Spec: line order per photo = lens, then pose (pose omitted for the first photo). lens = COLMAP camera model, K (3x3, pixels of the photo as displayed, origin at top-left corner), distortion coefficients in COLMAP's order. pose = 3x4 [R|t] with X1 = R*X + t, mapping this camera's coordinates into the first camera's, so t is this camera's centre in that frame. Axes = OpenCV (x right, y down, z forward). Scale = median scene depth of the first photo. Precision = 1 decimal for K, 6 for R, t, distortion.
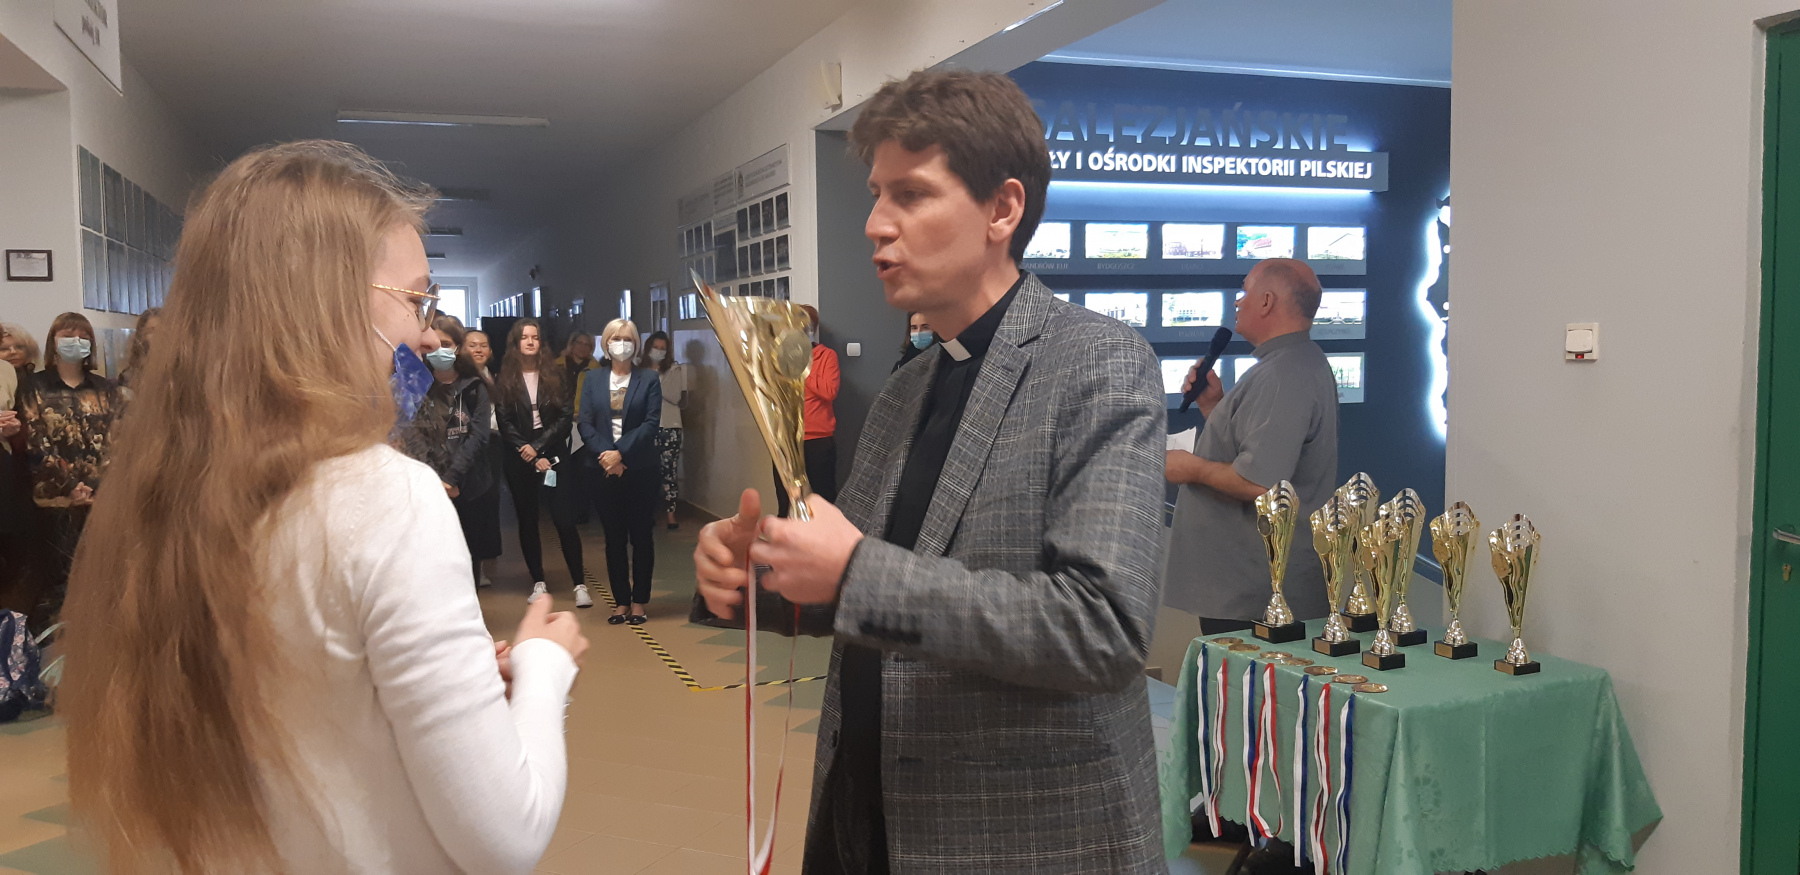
lens RADIAL K [[1396.2, 0, 890.3], [0, 1396.2, 451.0], [0, 0, 1]] dist [0.071112, -0.137877]
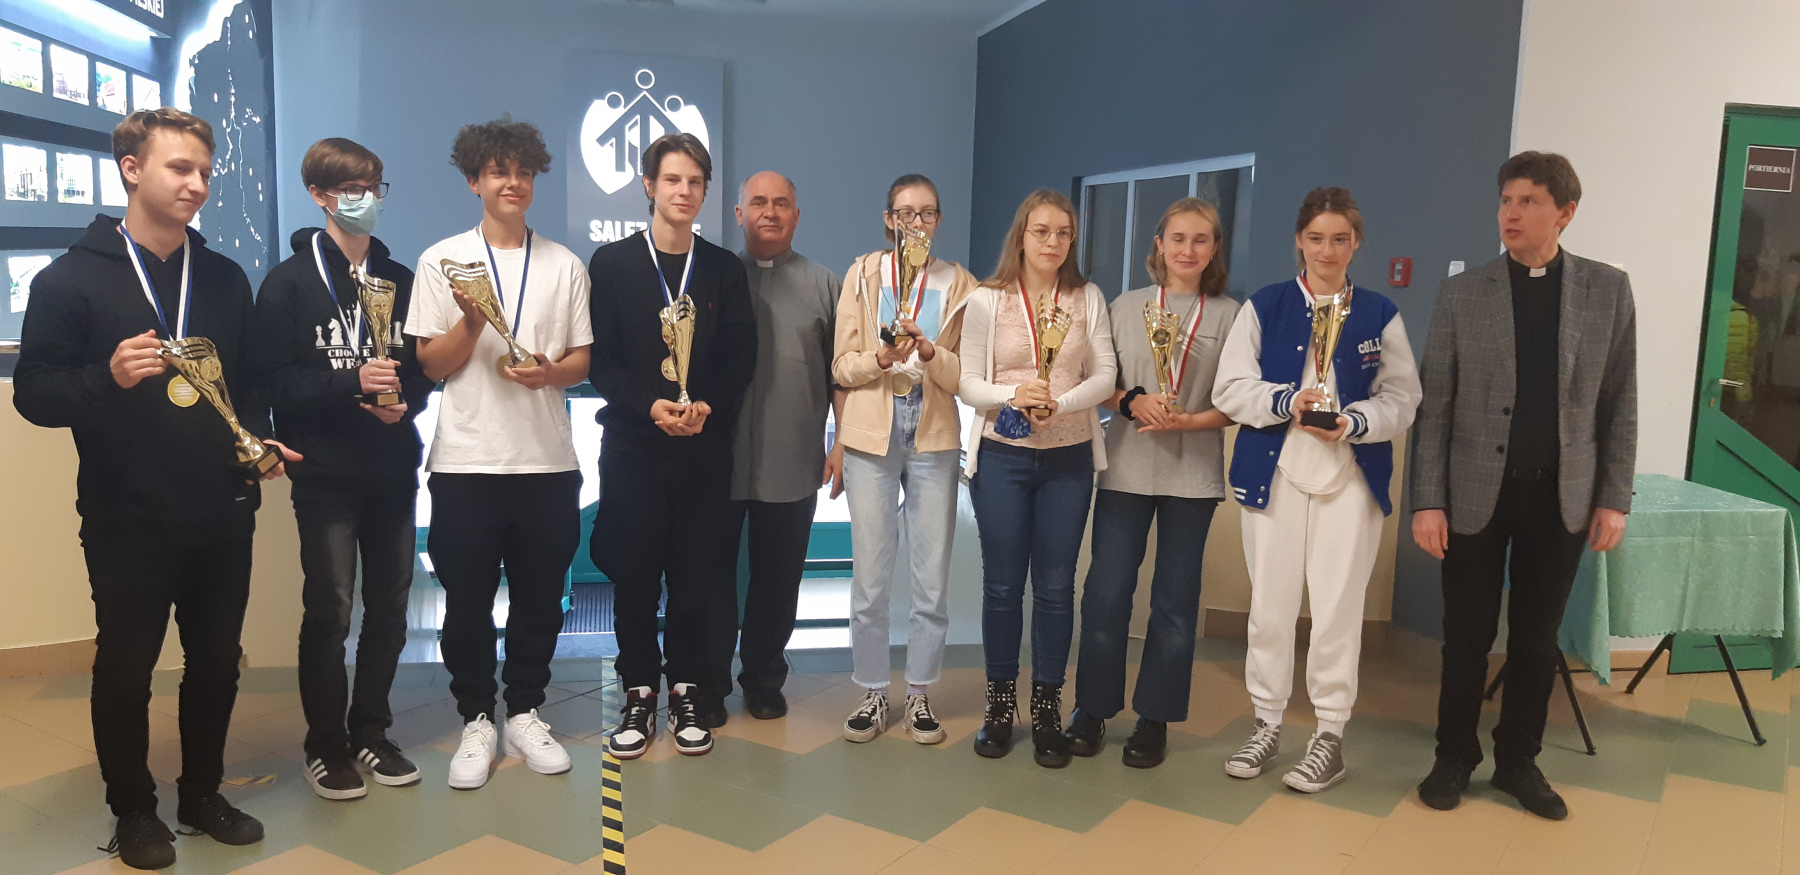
lens RADIAL K [[1396.2, 0, 880.2], [0, 1396.2, 456.1], [0, 0, 1]] dist [0.071112, -0.137877]
pose [[0.145740, -0.128621, 0.980926, -0.420013], [0.044247, 0.991368, 0.123416, -0.037570], [-0.988333, 0.025416, 0.150174, 0.550206]]
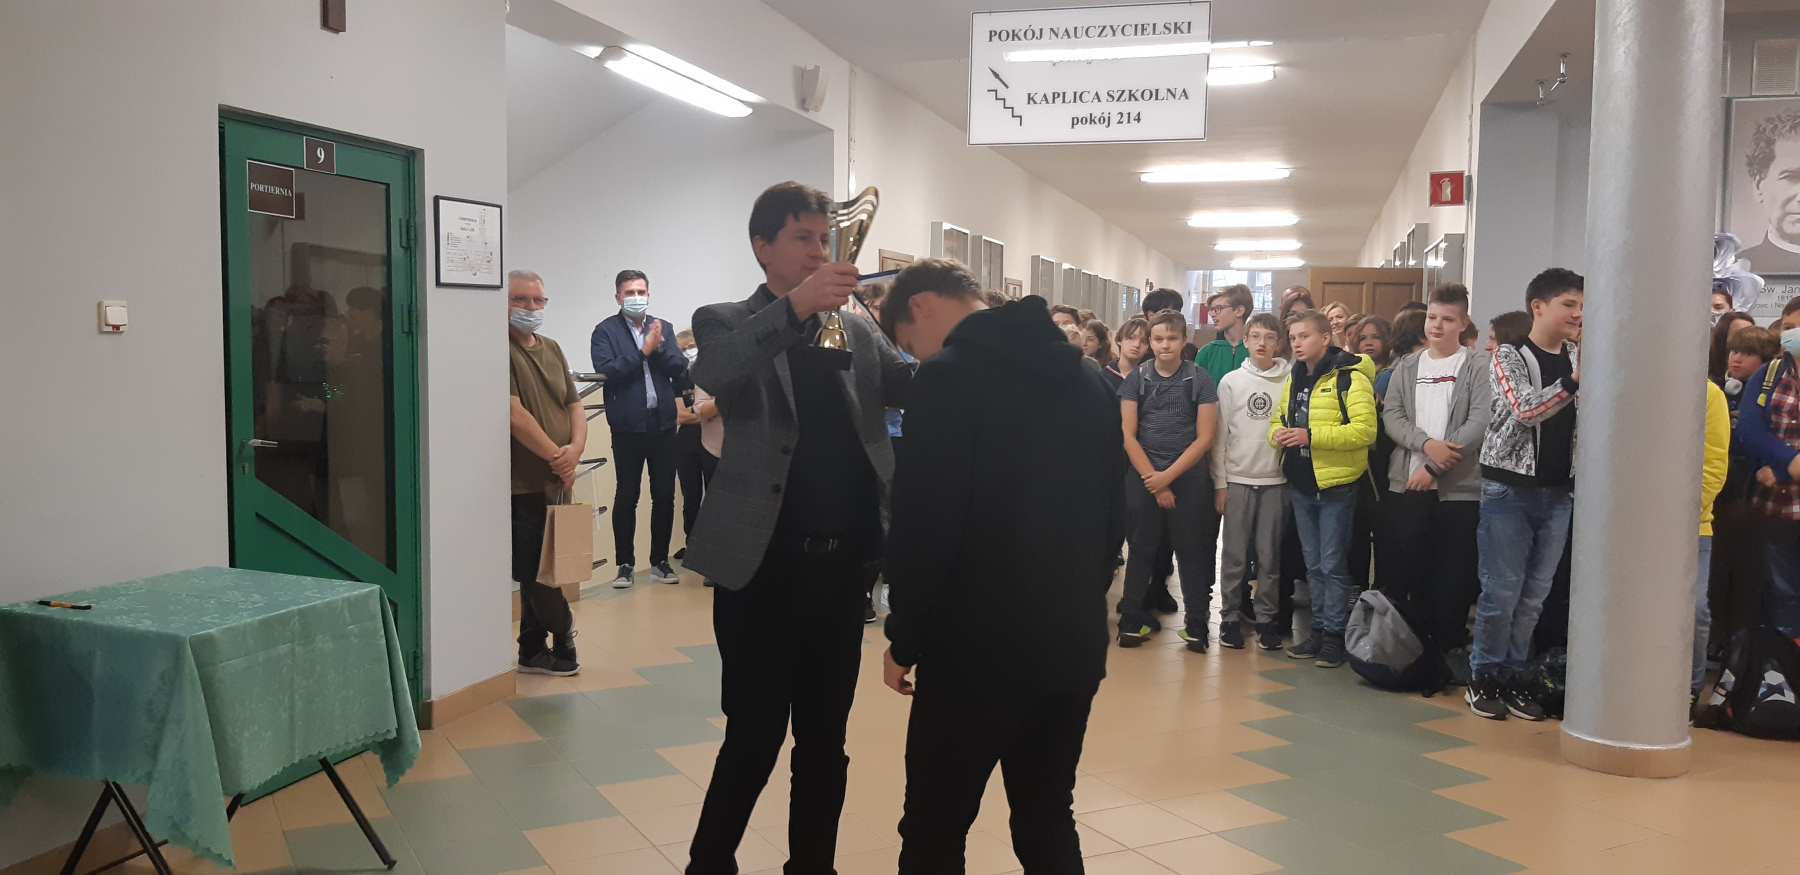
lens RADIAL K [[1396.2, 0, 895.3], [0, 1396.2, 441.6], [0, 0, 1]] dist [0.071112, -0.137877]
pose [[-0.806928, -0.043608, 0.589038, -0.261277], [0.040302, 0.990881, 0.128568, -0.034565], [-0.589274, 0.127484, -0.797812, 0.548898]]
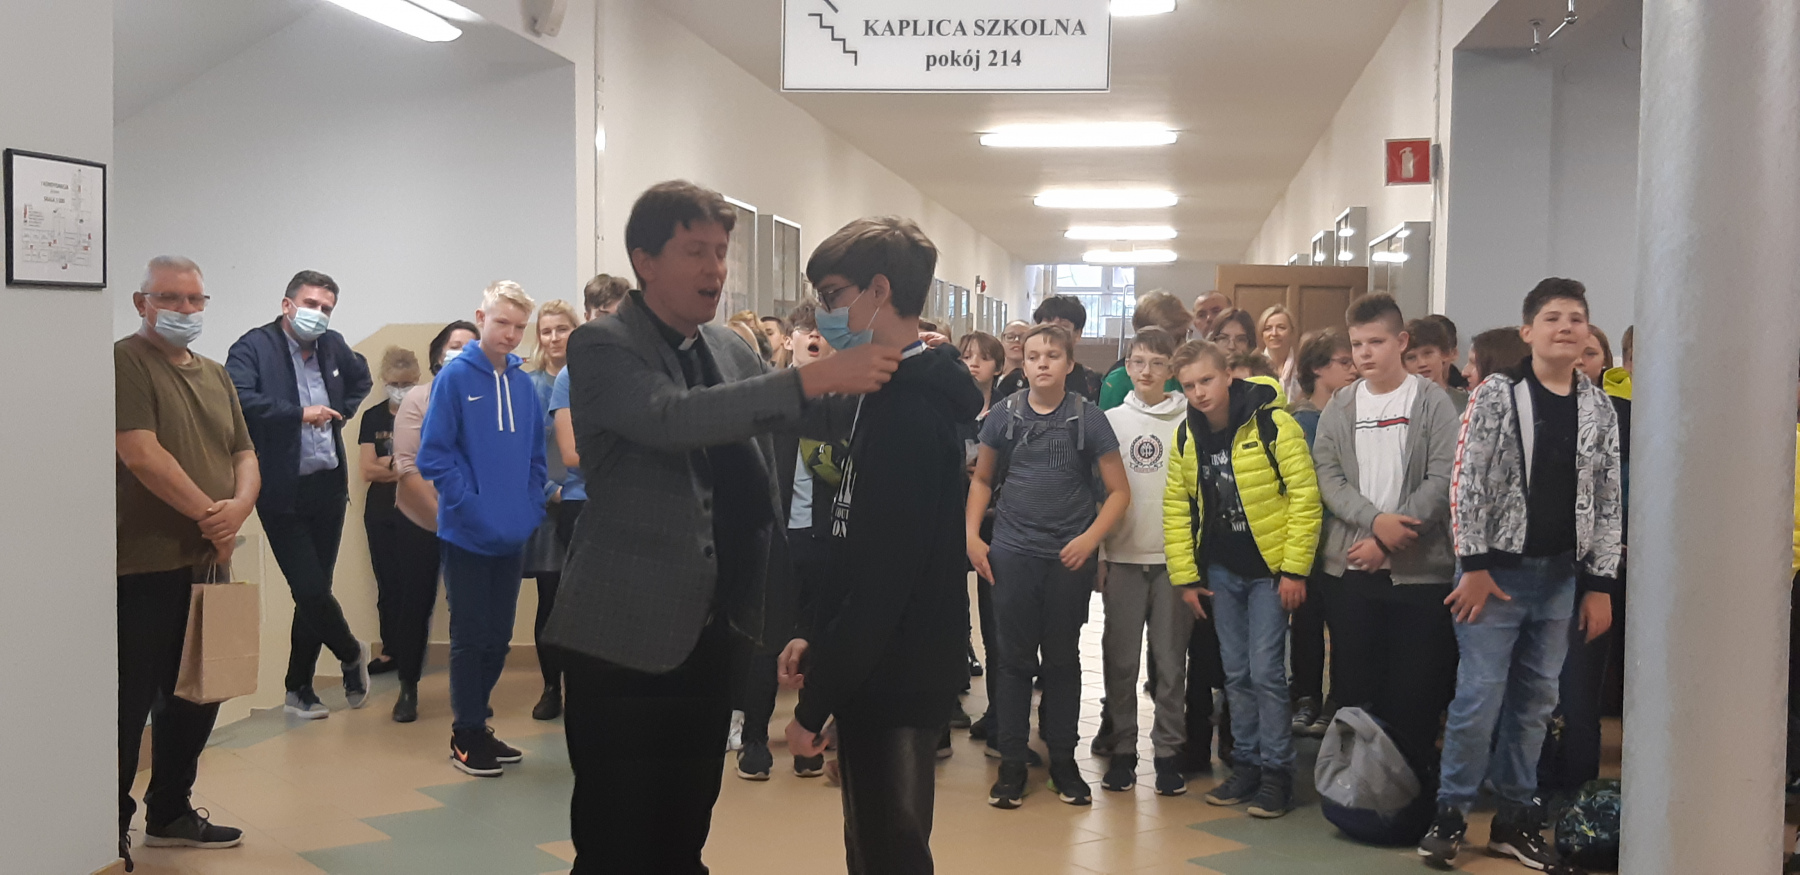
lens RADIAL K [[1932.7, 0, 897.0], [0, 1932.7, 432.2], [0, 0, 1]] dist [0.038396, 0.000000]
pose [[-0.884940, -0.019545, 0.465294, -0.226012], [0.030808, 0.994473, 0.100368, -0.037107], [-0.464684, 0.103154, -0.879448, 0.546983]]
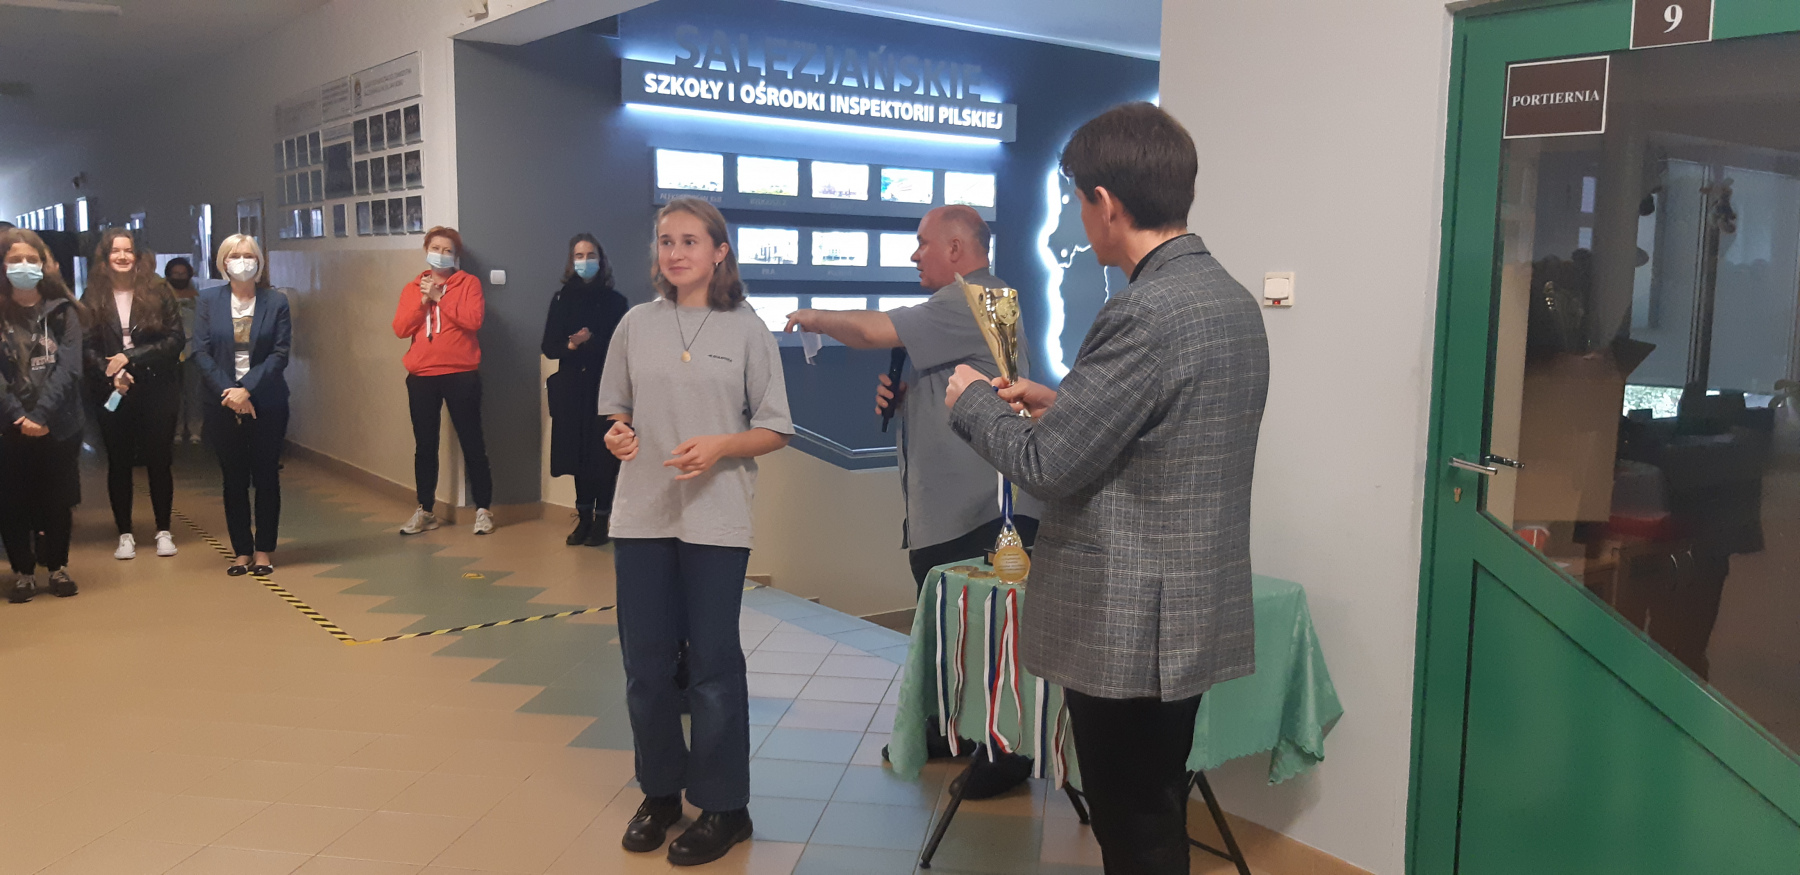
lens RADIAL K [[1396.2, 0, 892.9], [0, 1396.2, 449.5], [0, 0, 1]] dist [0.071112, -0.137877]
pose [[0.958728, -0.008419, 0.284201, -0.039438], [-0.004315, 0.999016, 0.044149, 0.000233], [-0.284293, -0.043553, 0.957748, 0.009239]]
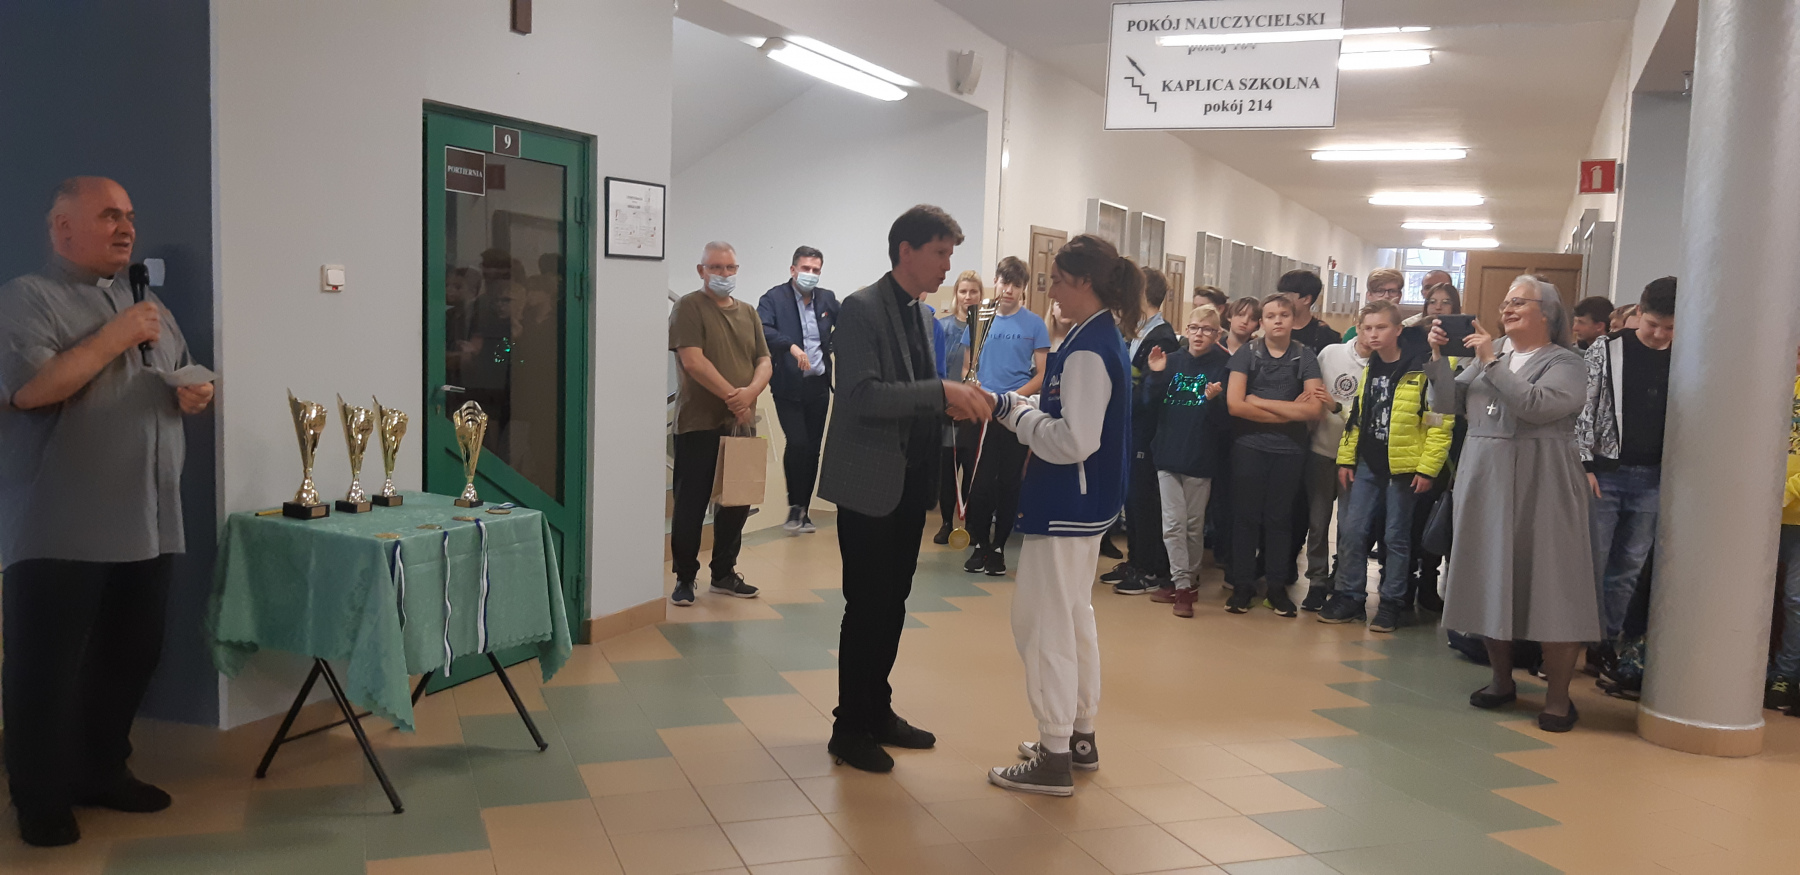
lens RADIAL K [[1396.2, 0, 902.2], [0, 1396.2, 449.0], [0, 0, 1]] dist [0.071112, -0.137877]
pose [[-0.723259, -0.089042, 0.684812, -0.321393], [0.021340, 0.988297, 0.151041, -0.038210], [-0.690247, 0.123855, -0.712895, 0.572488]]
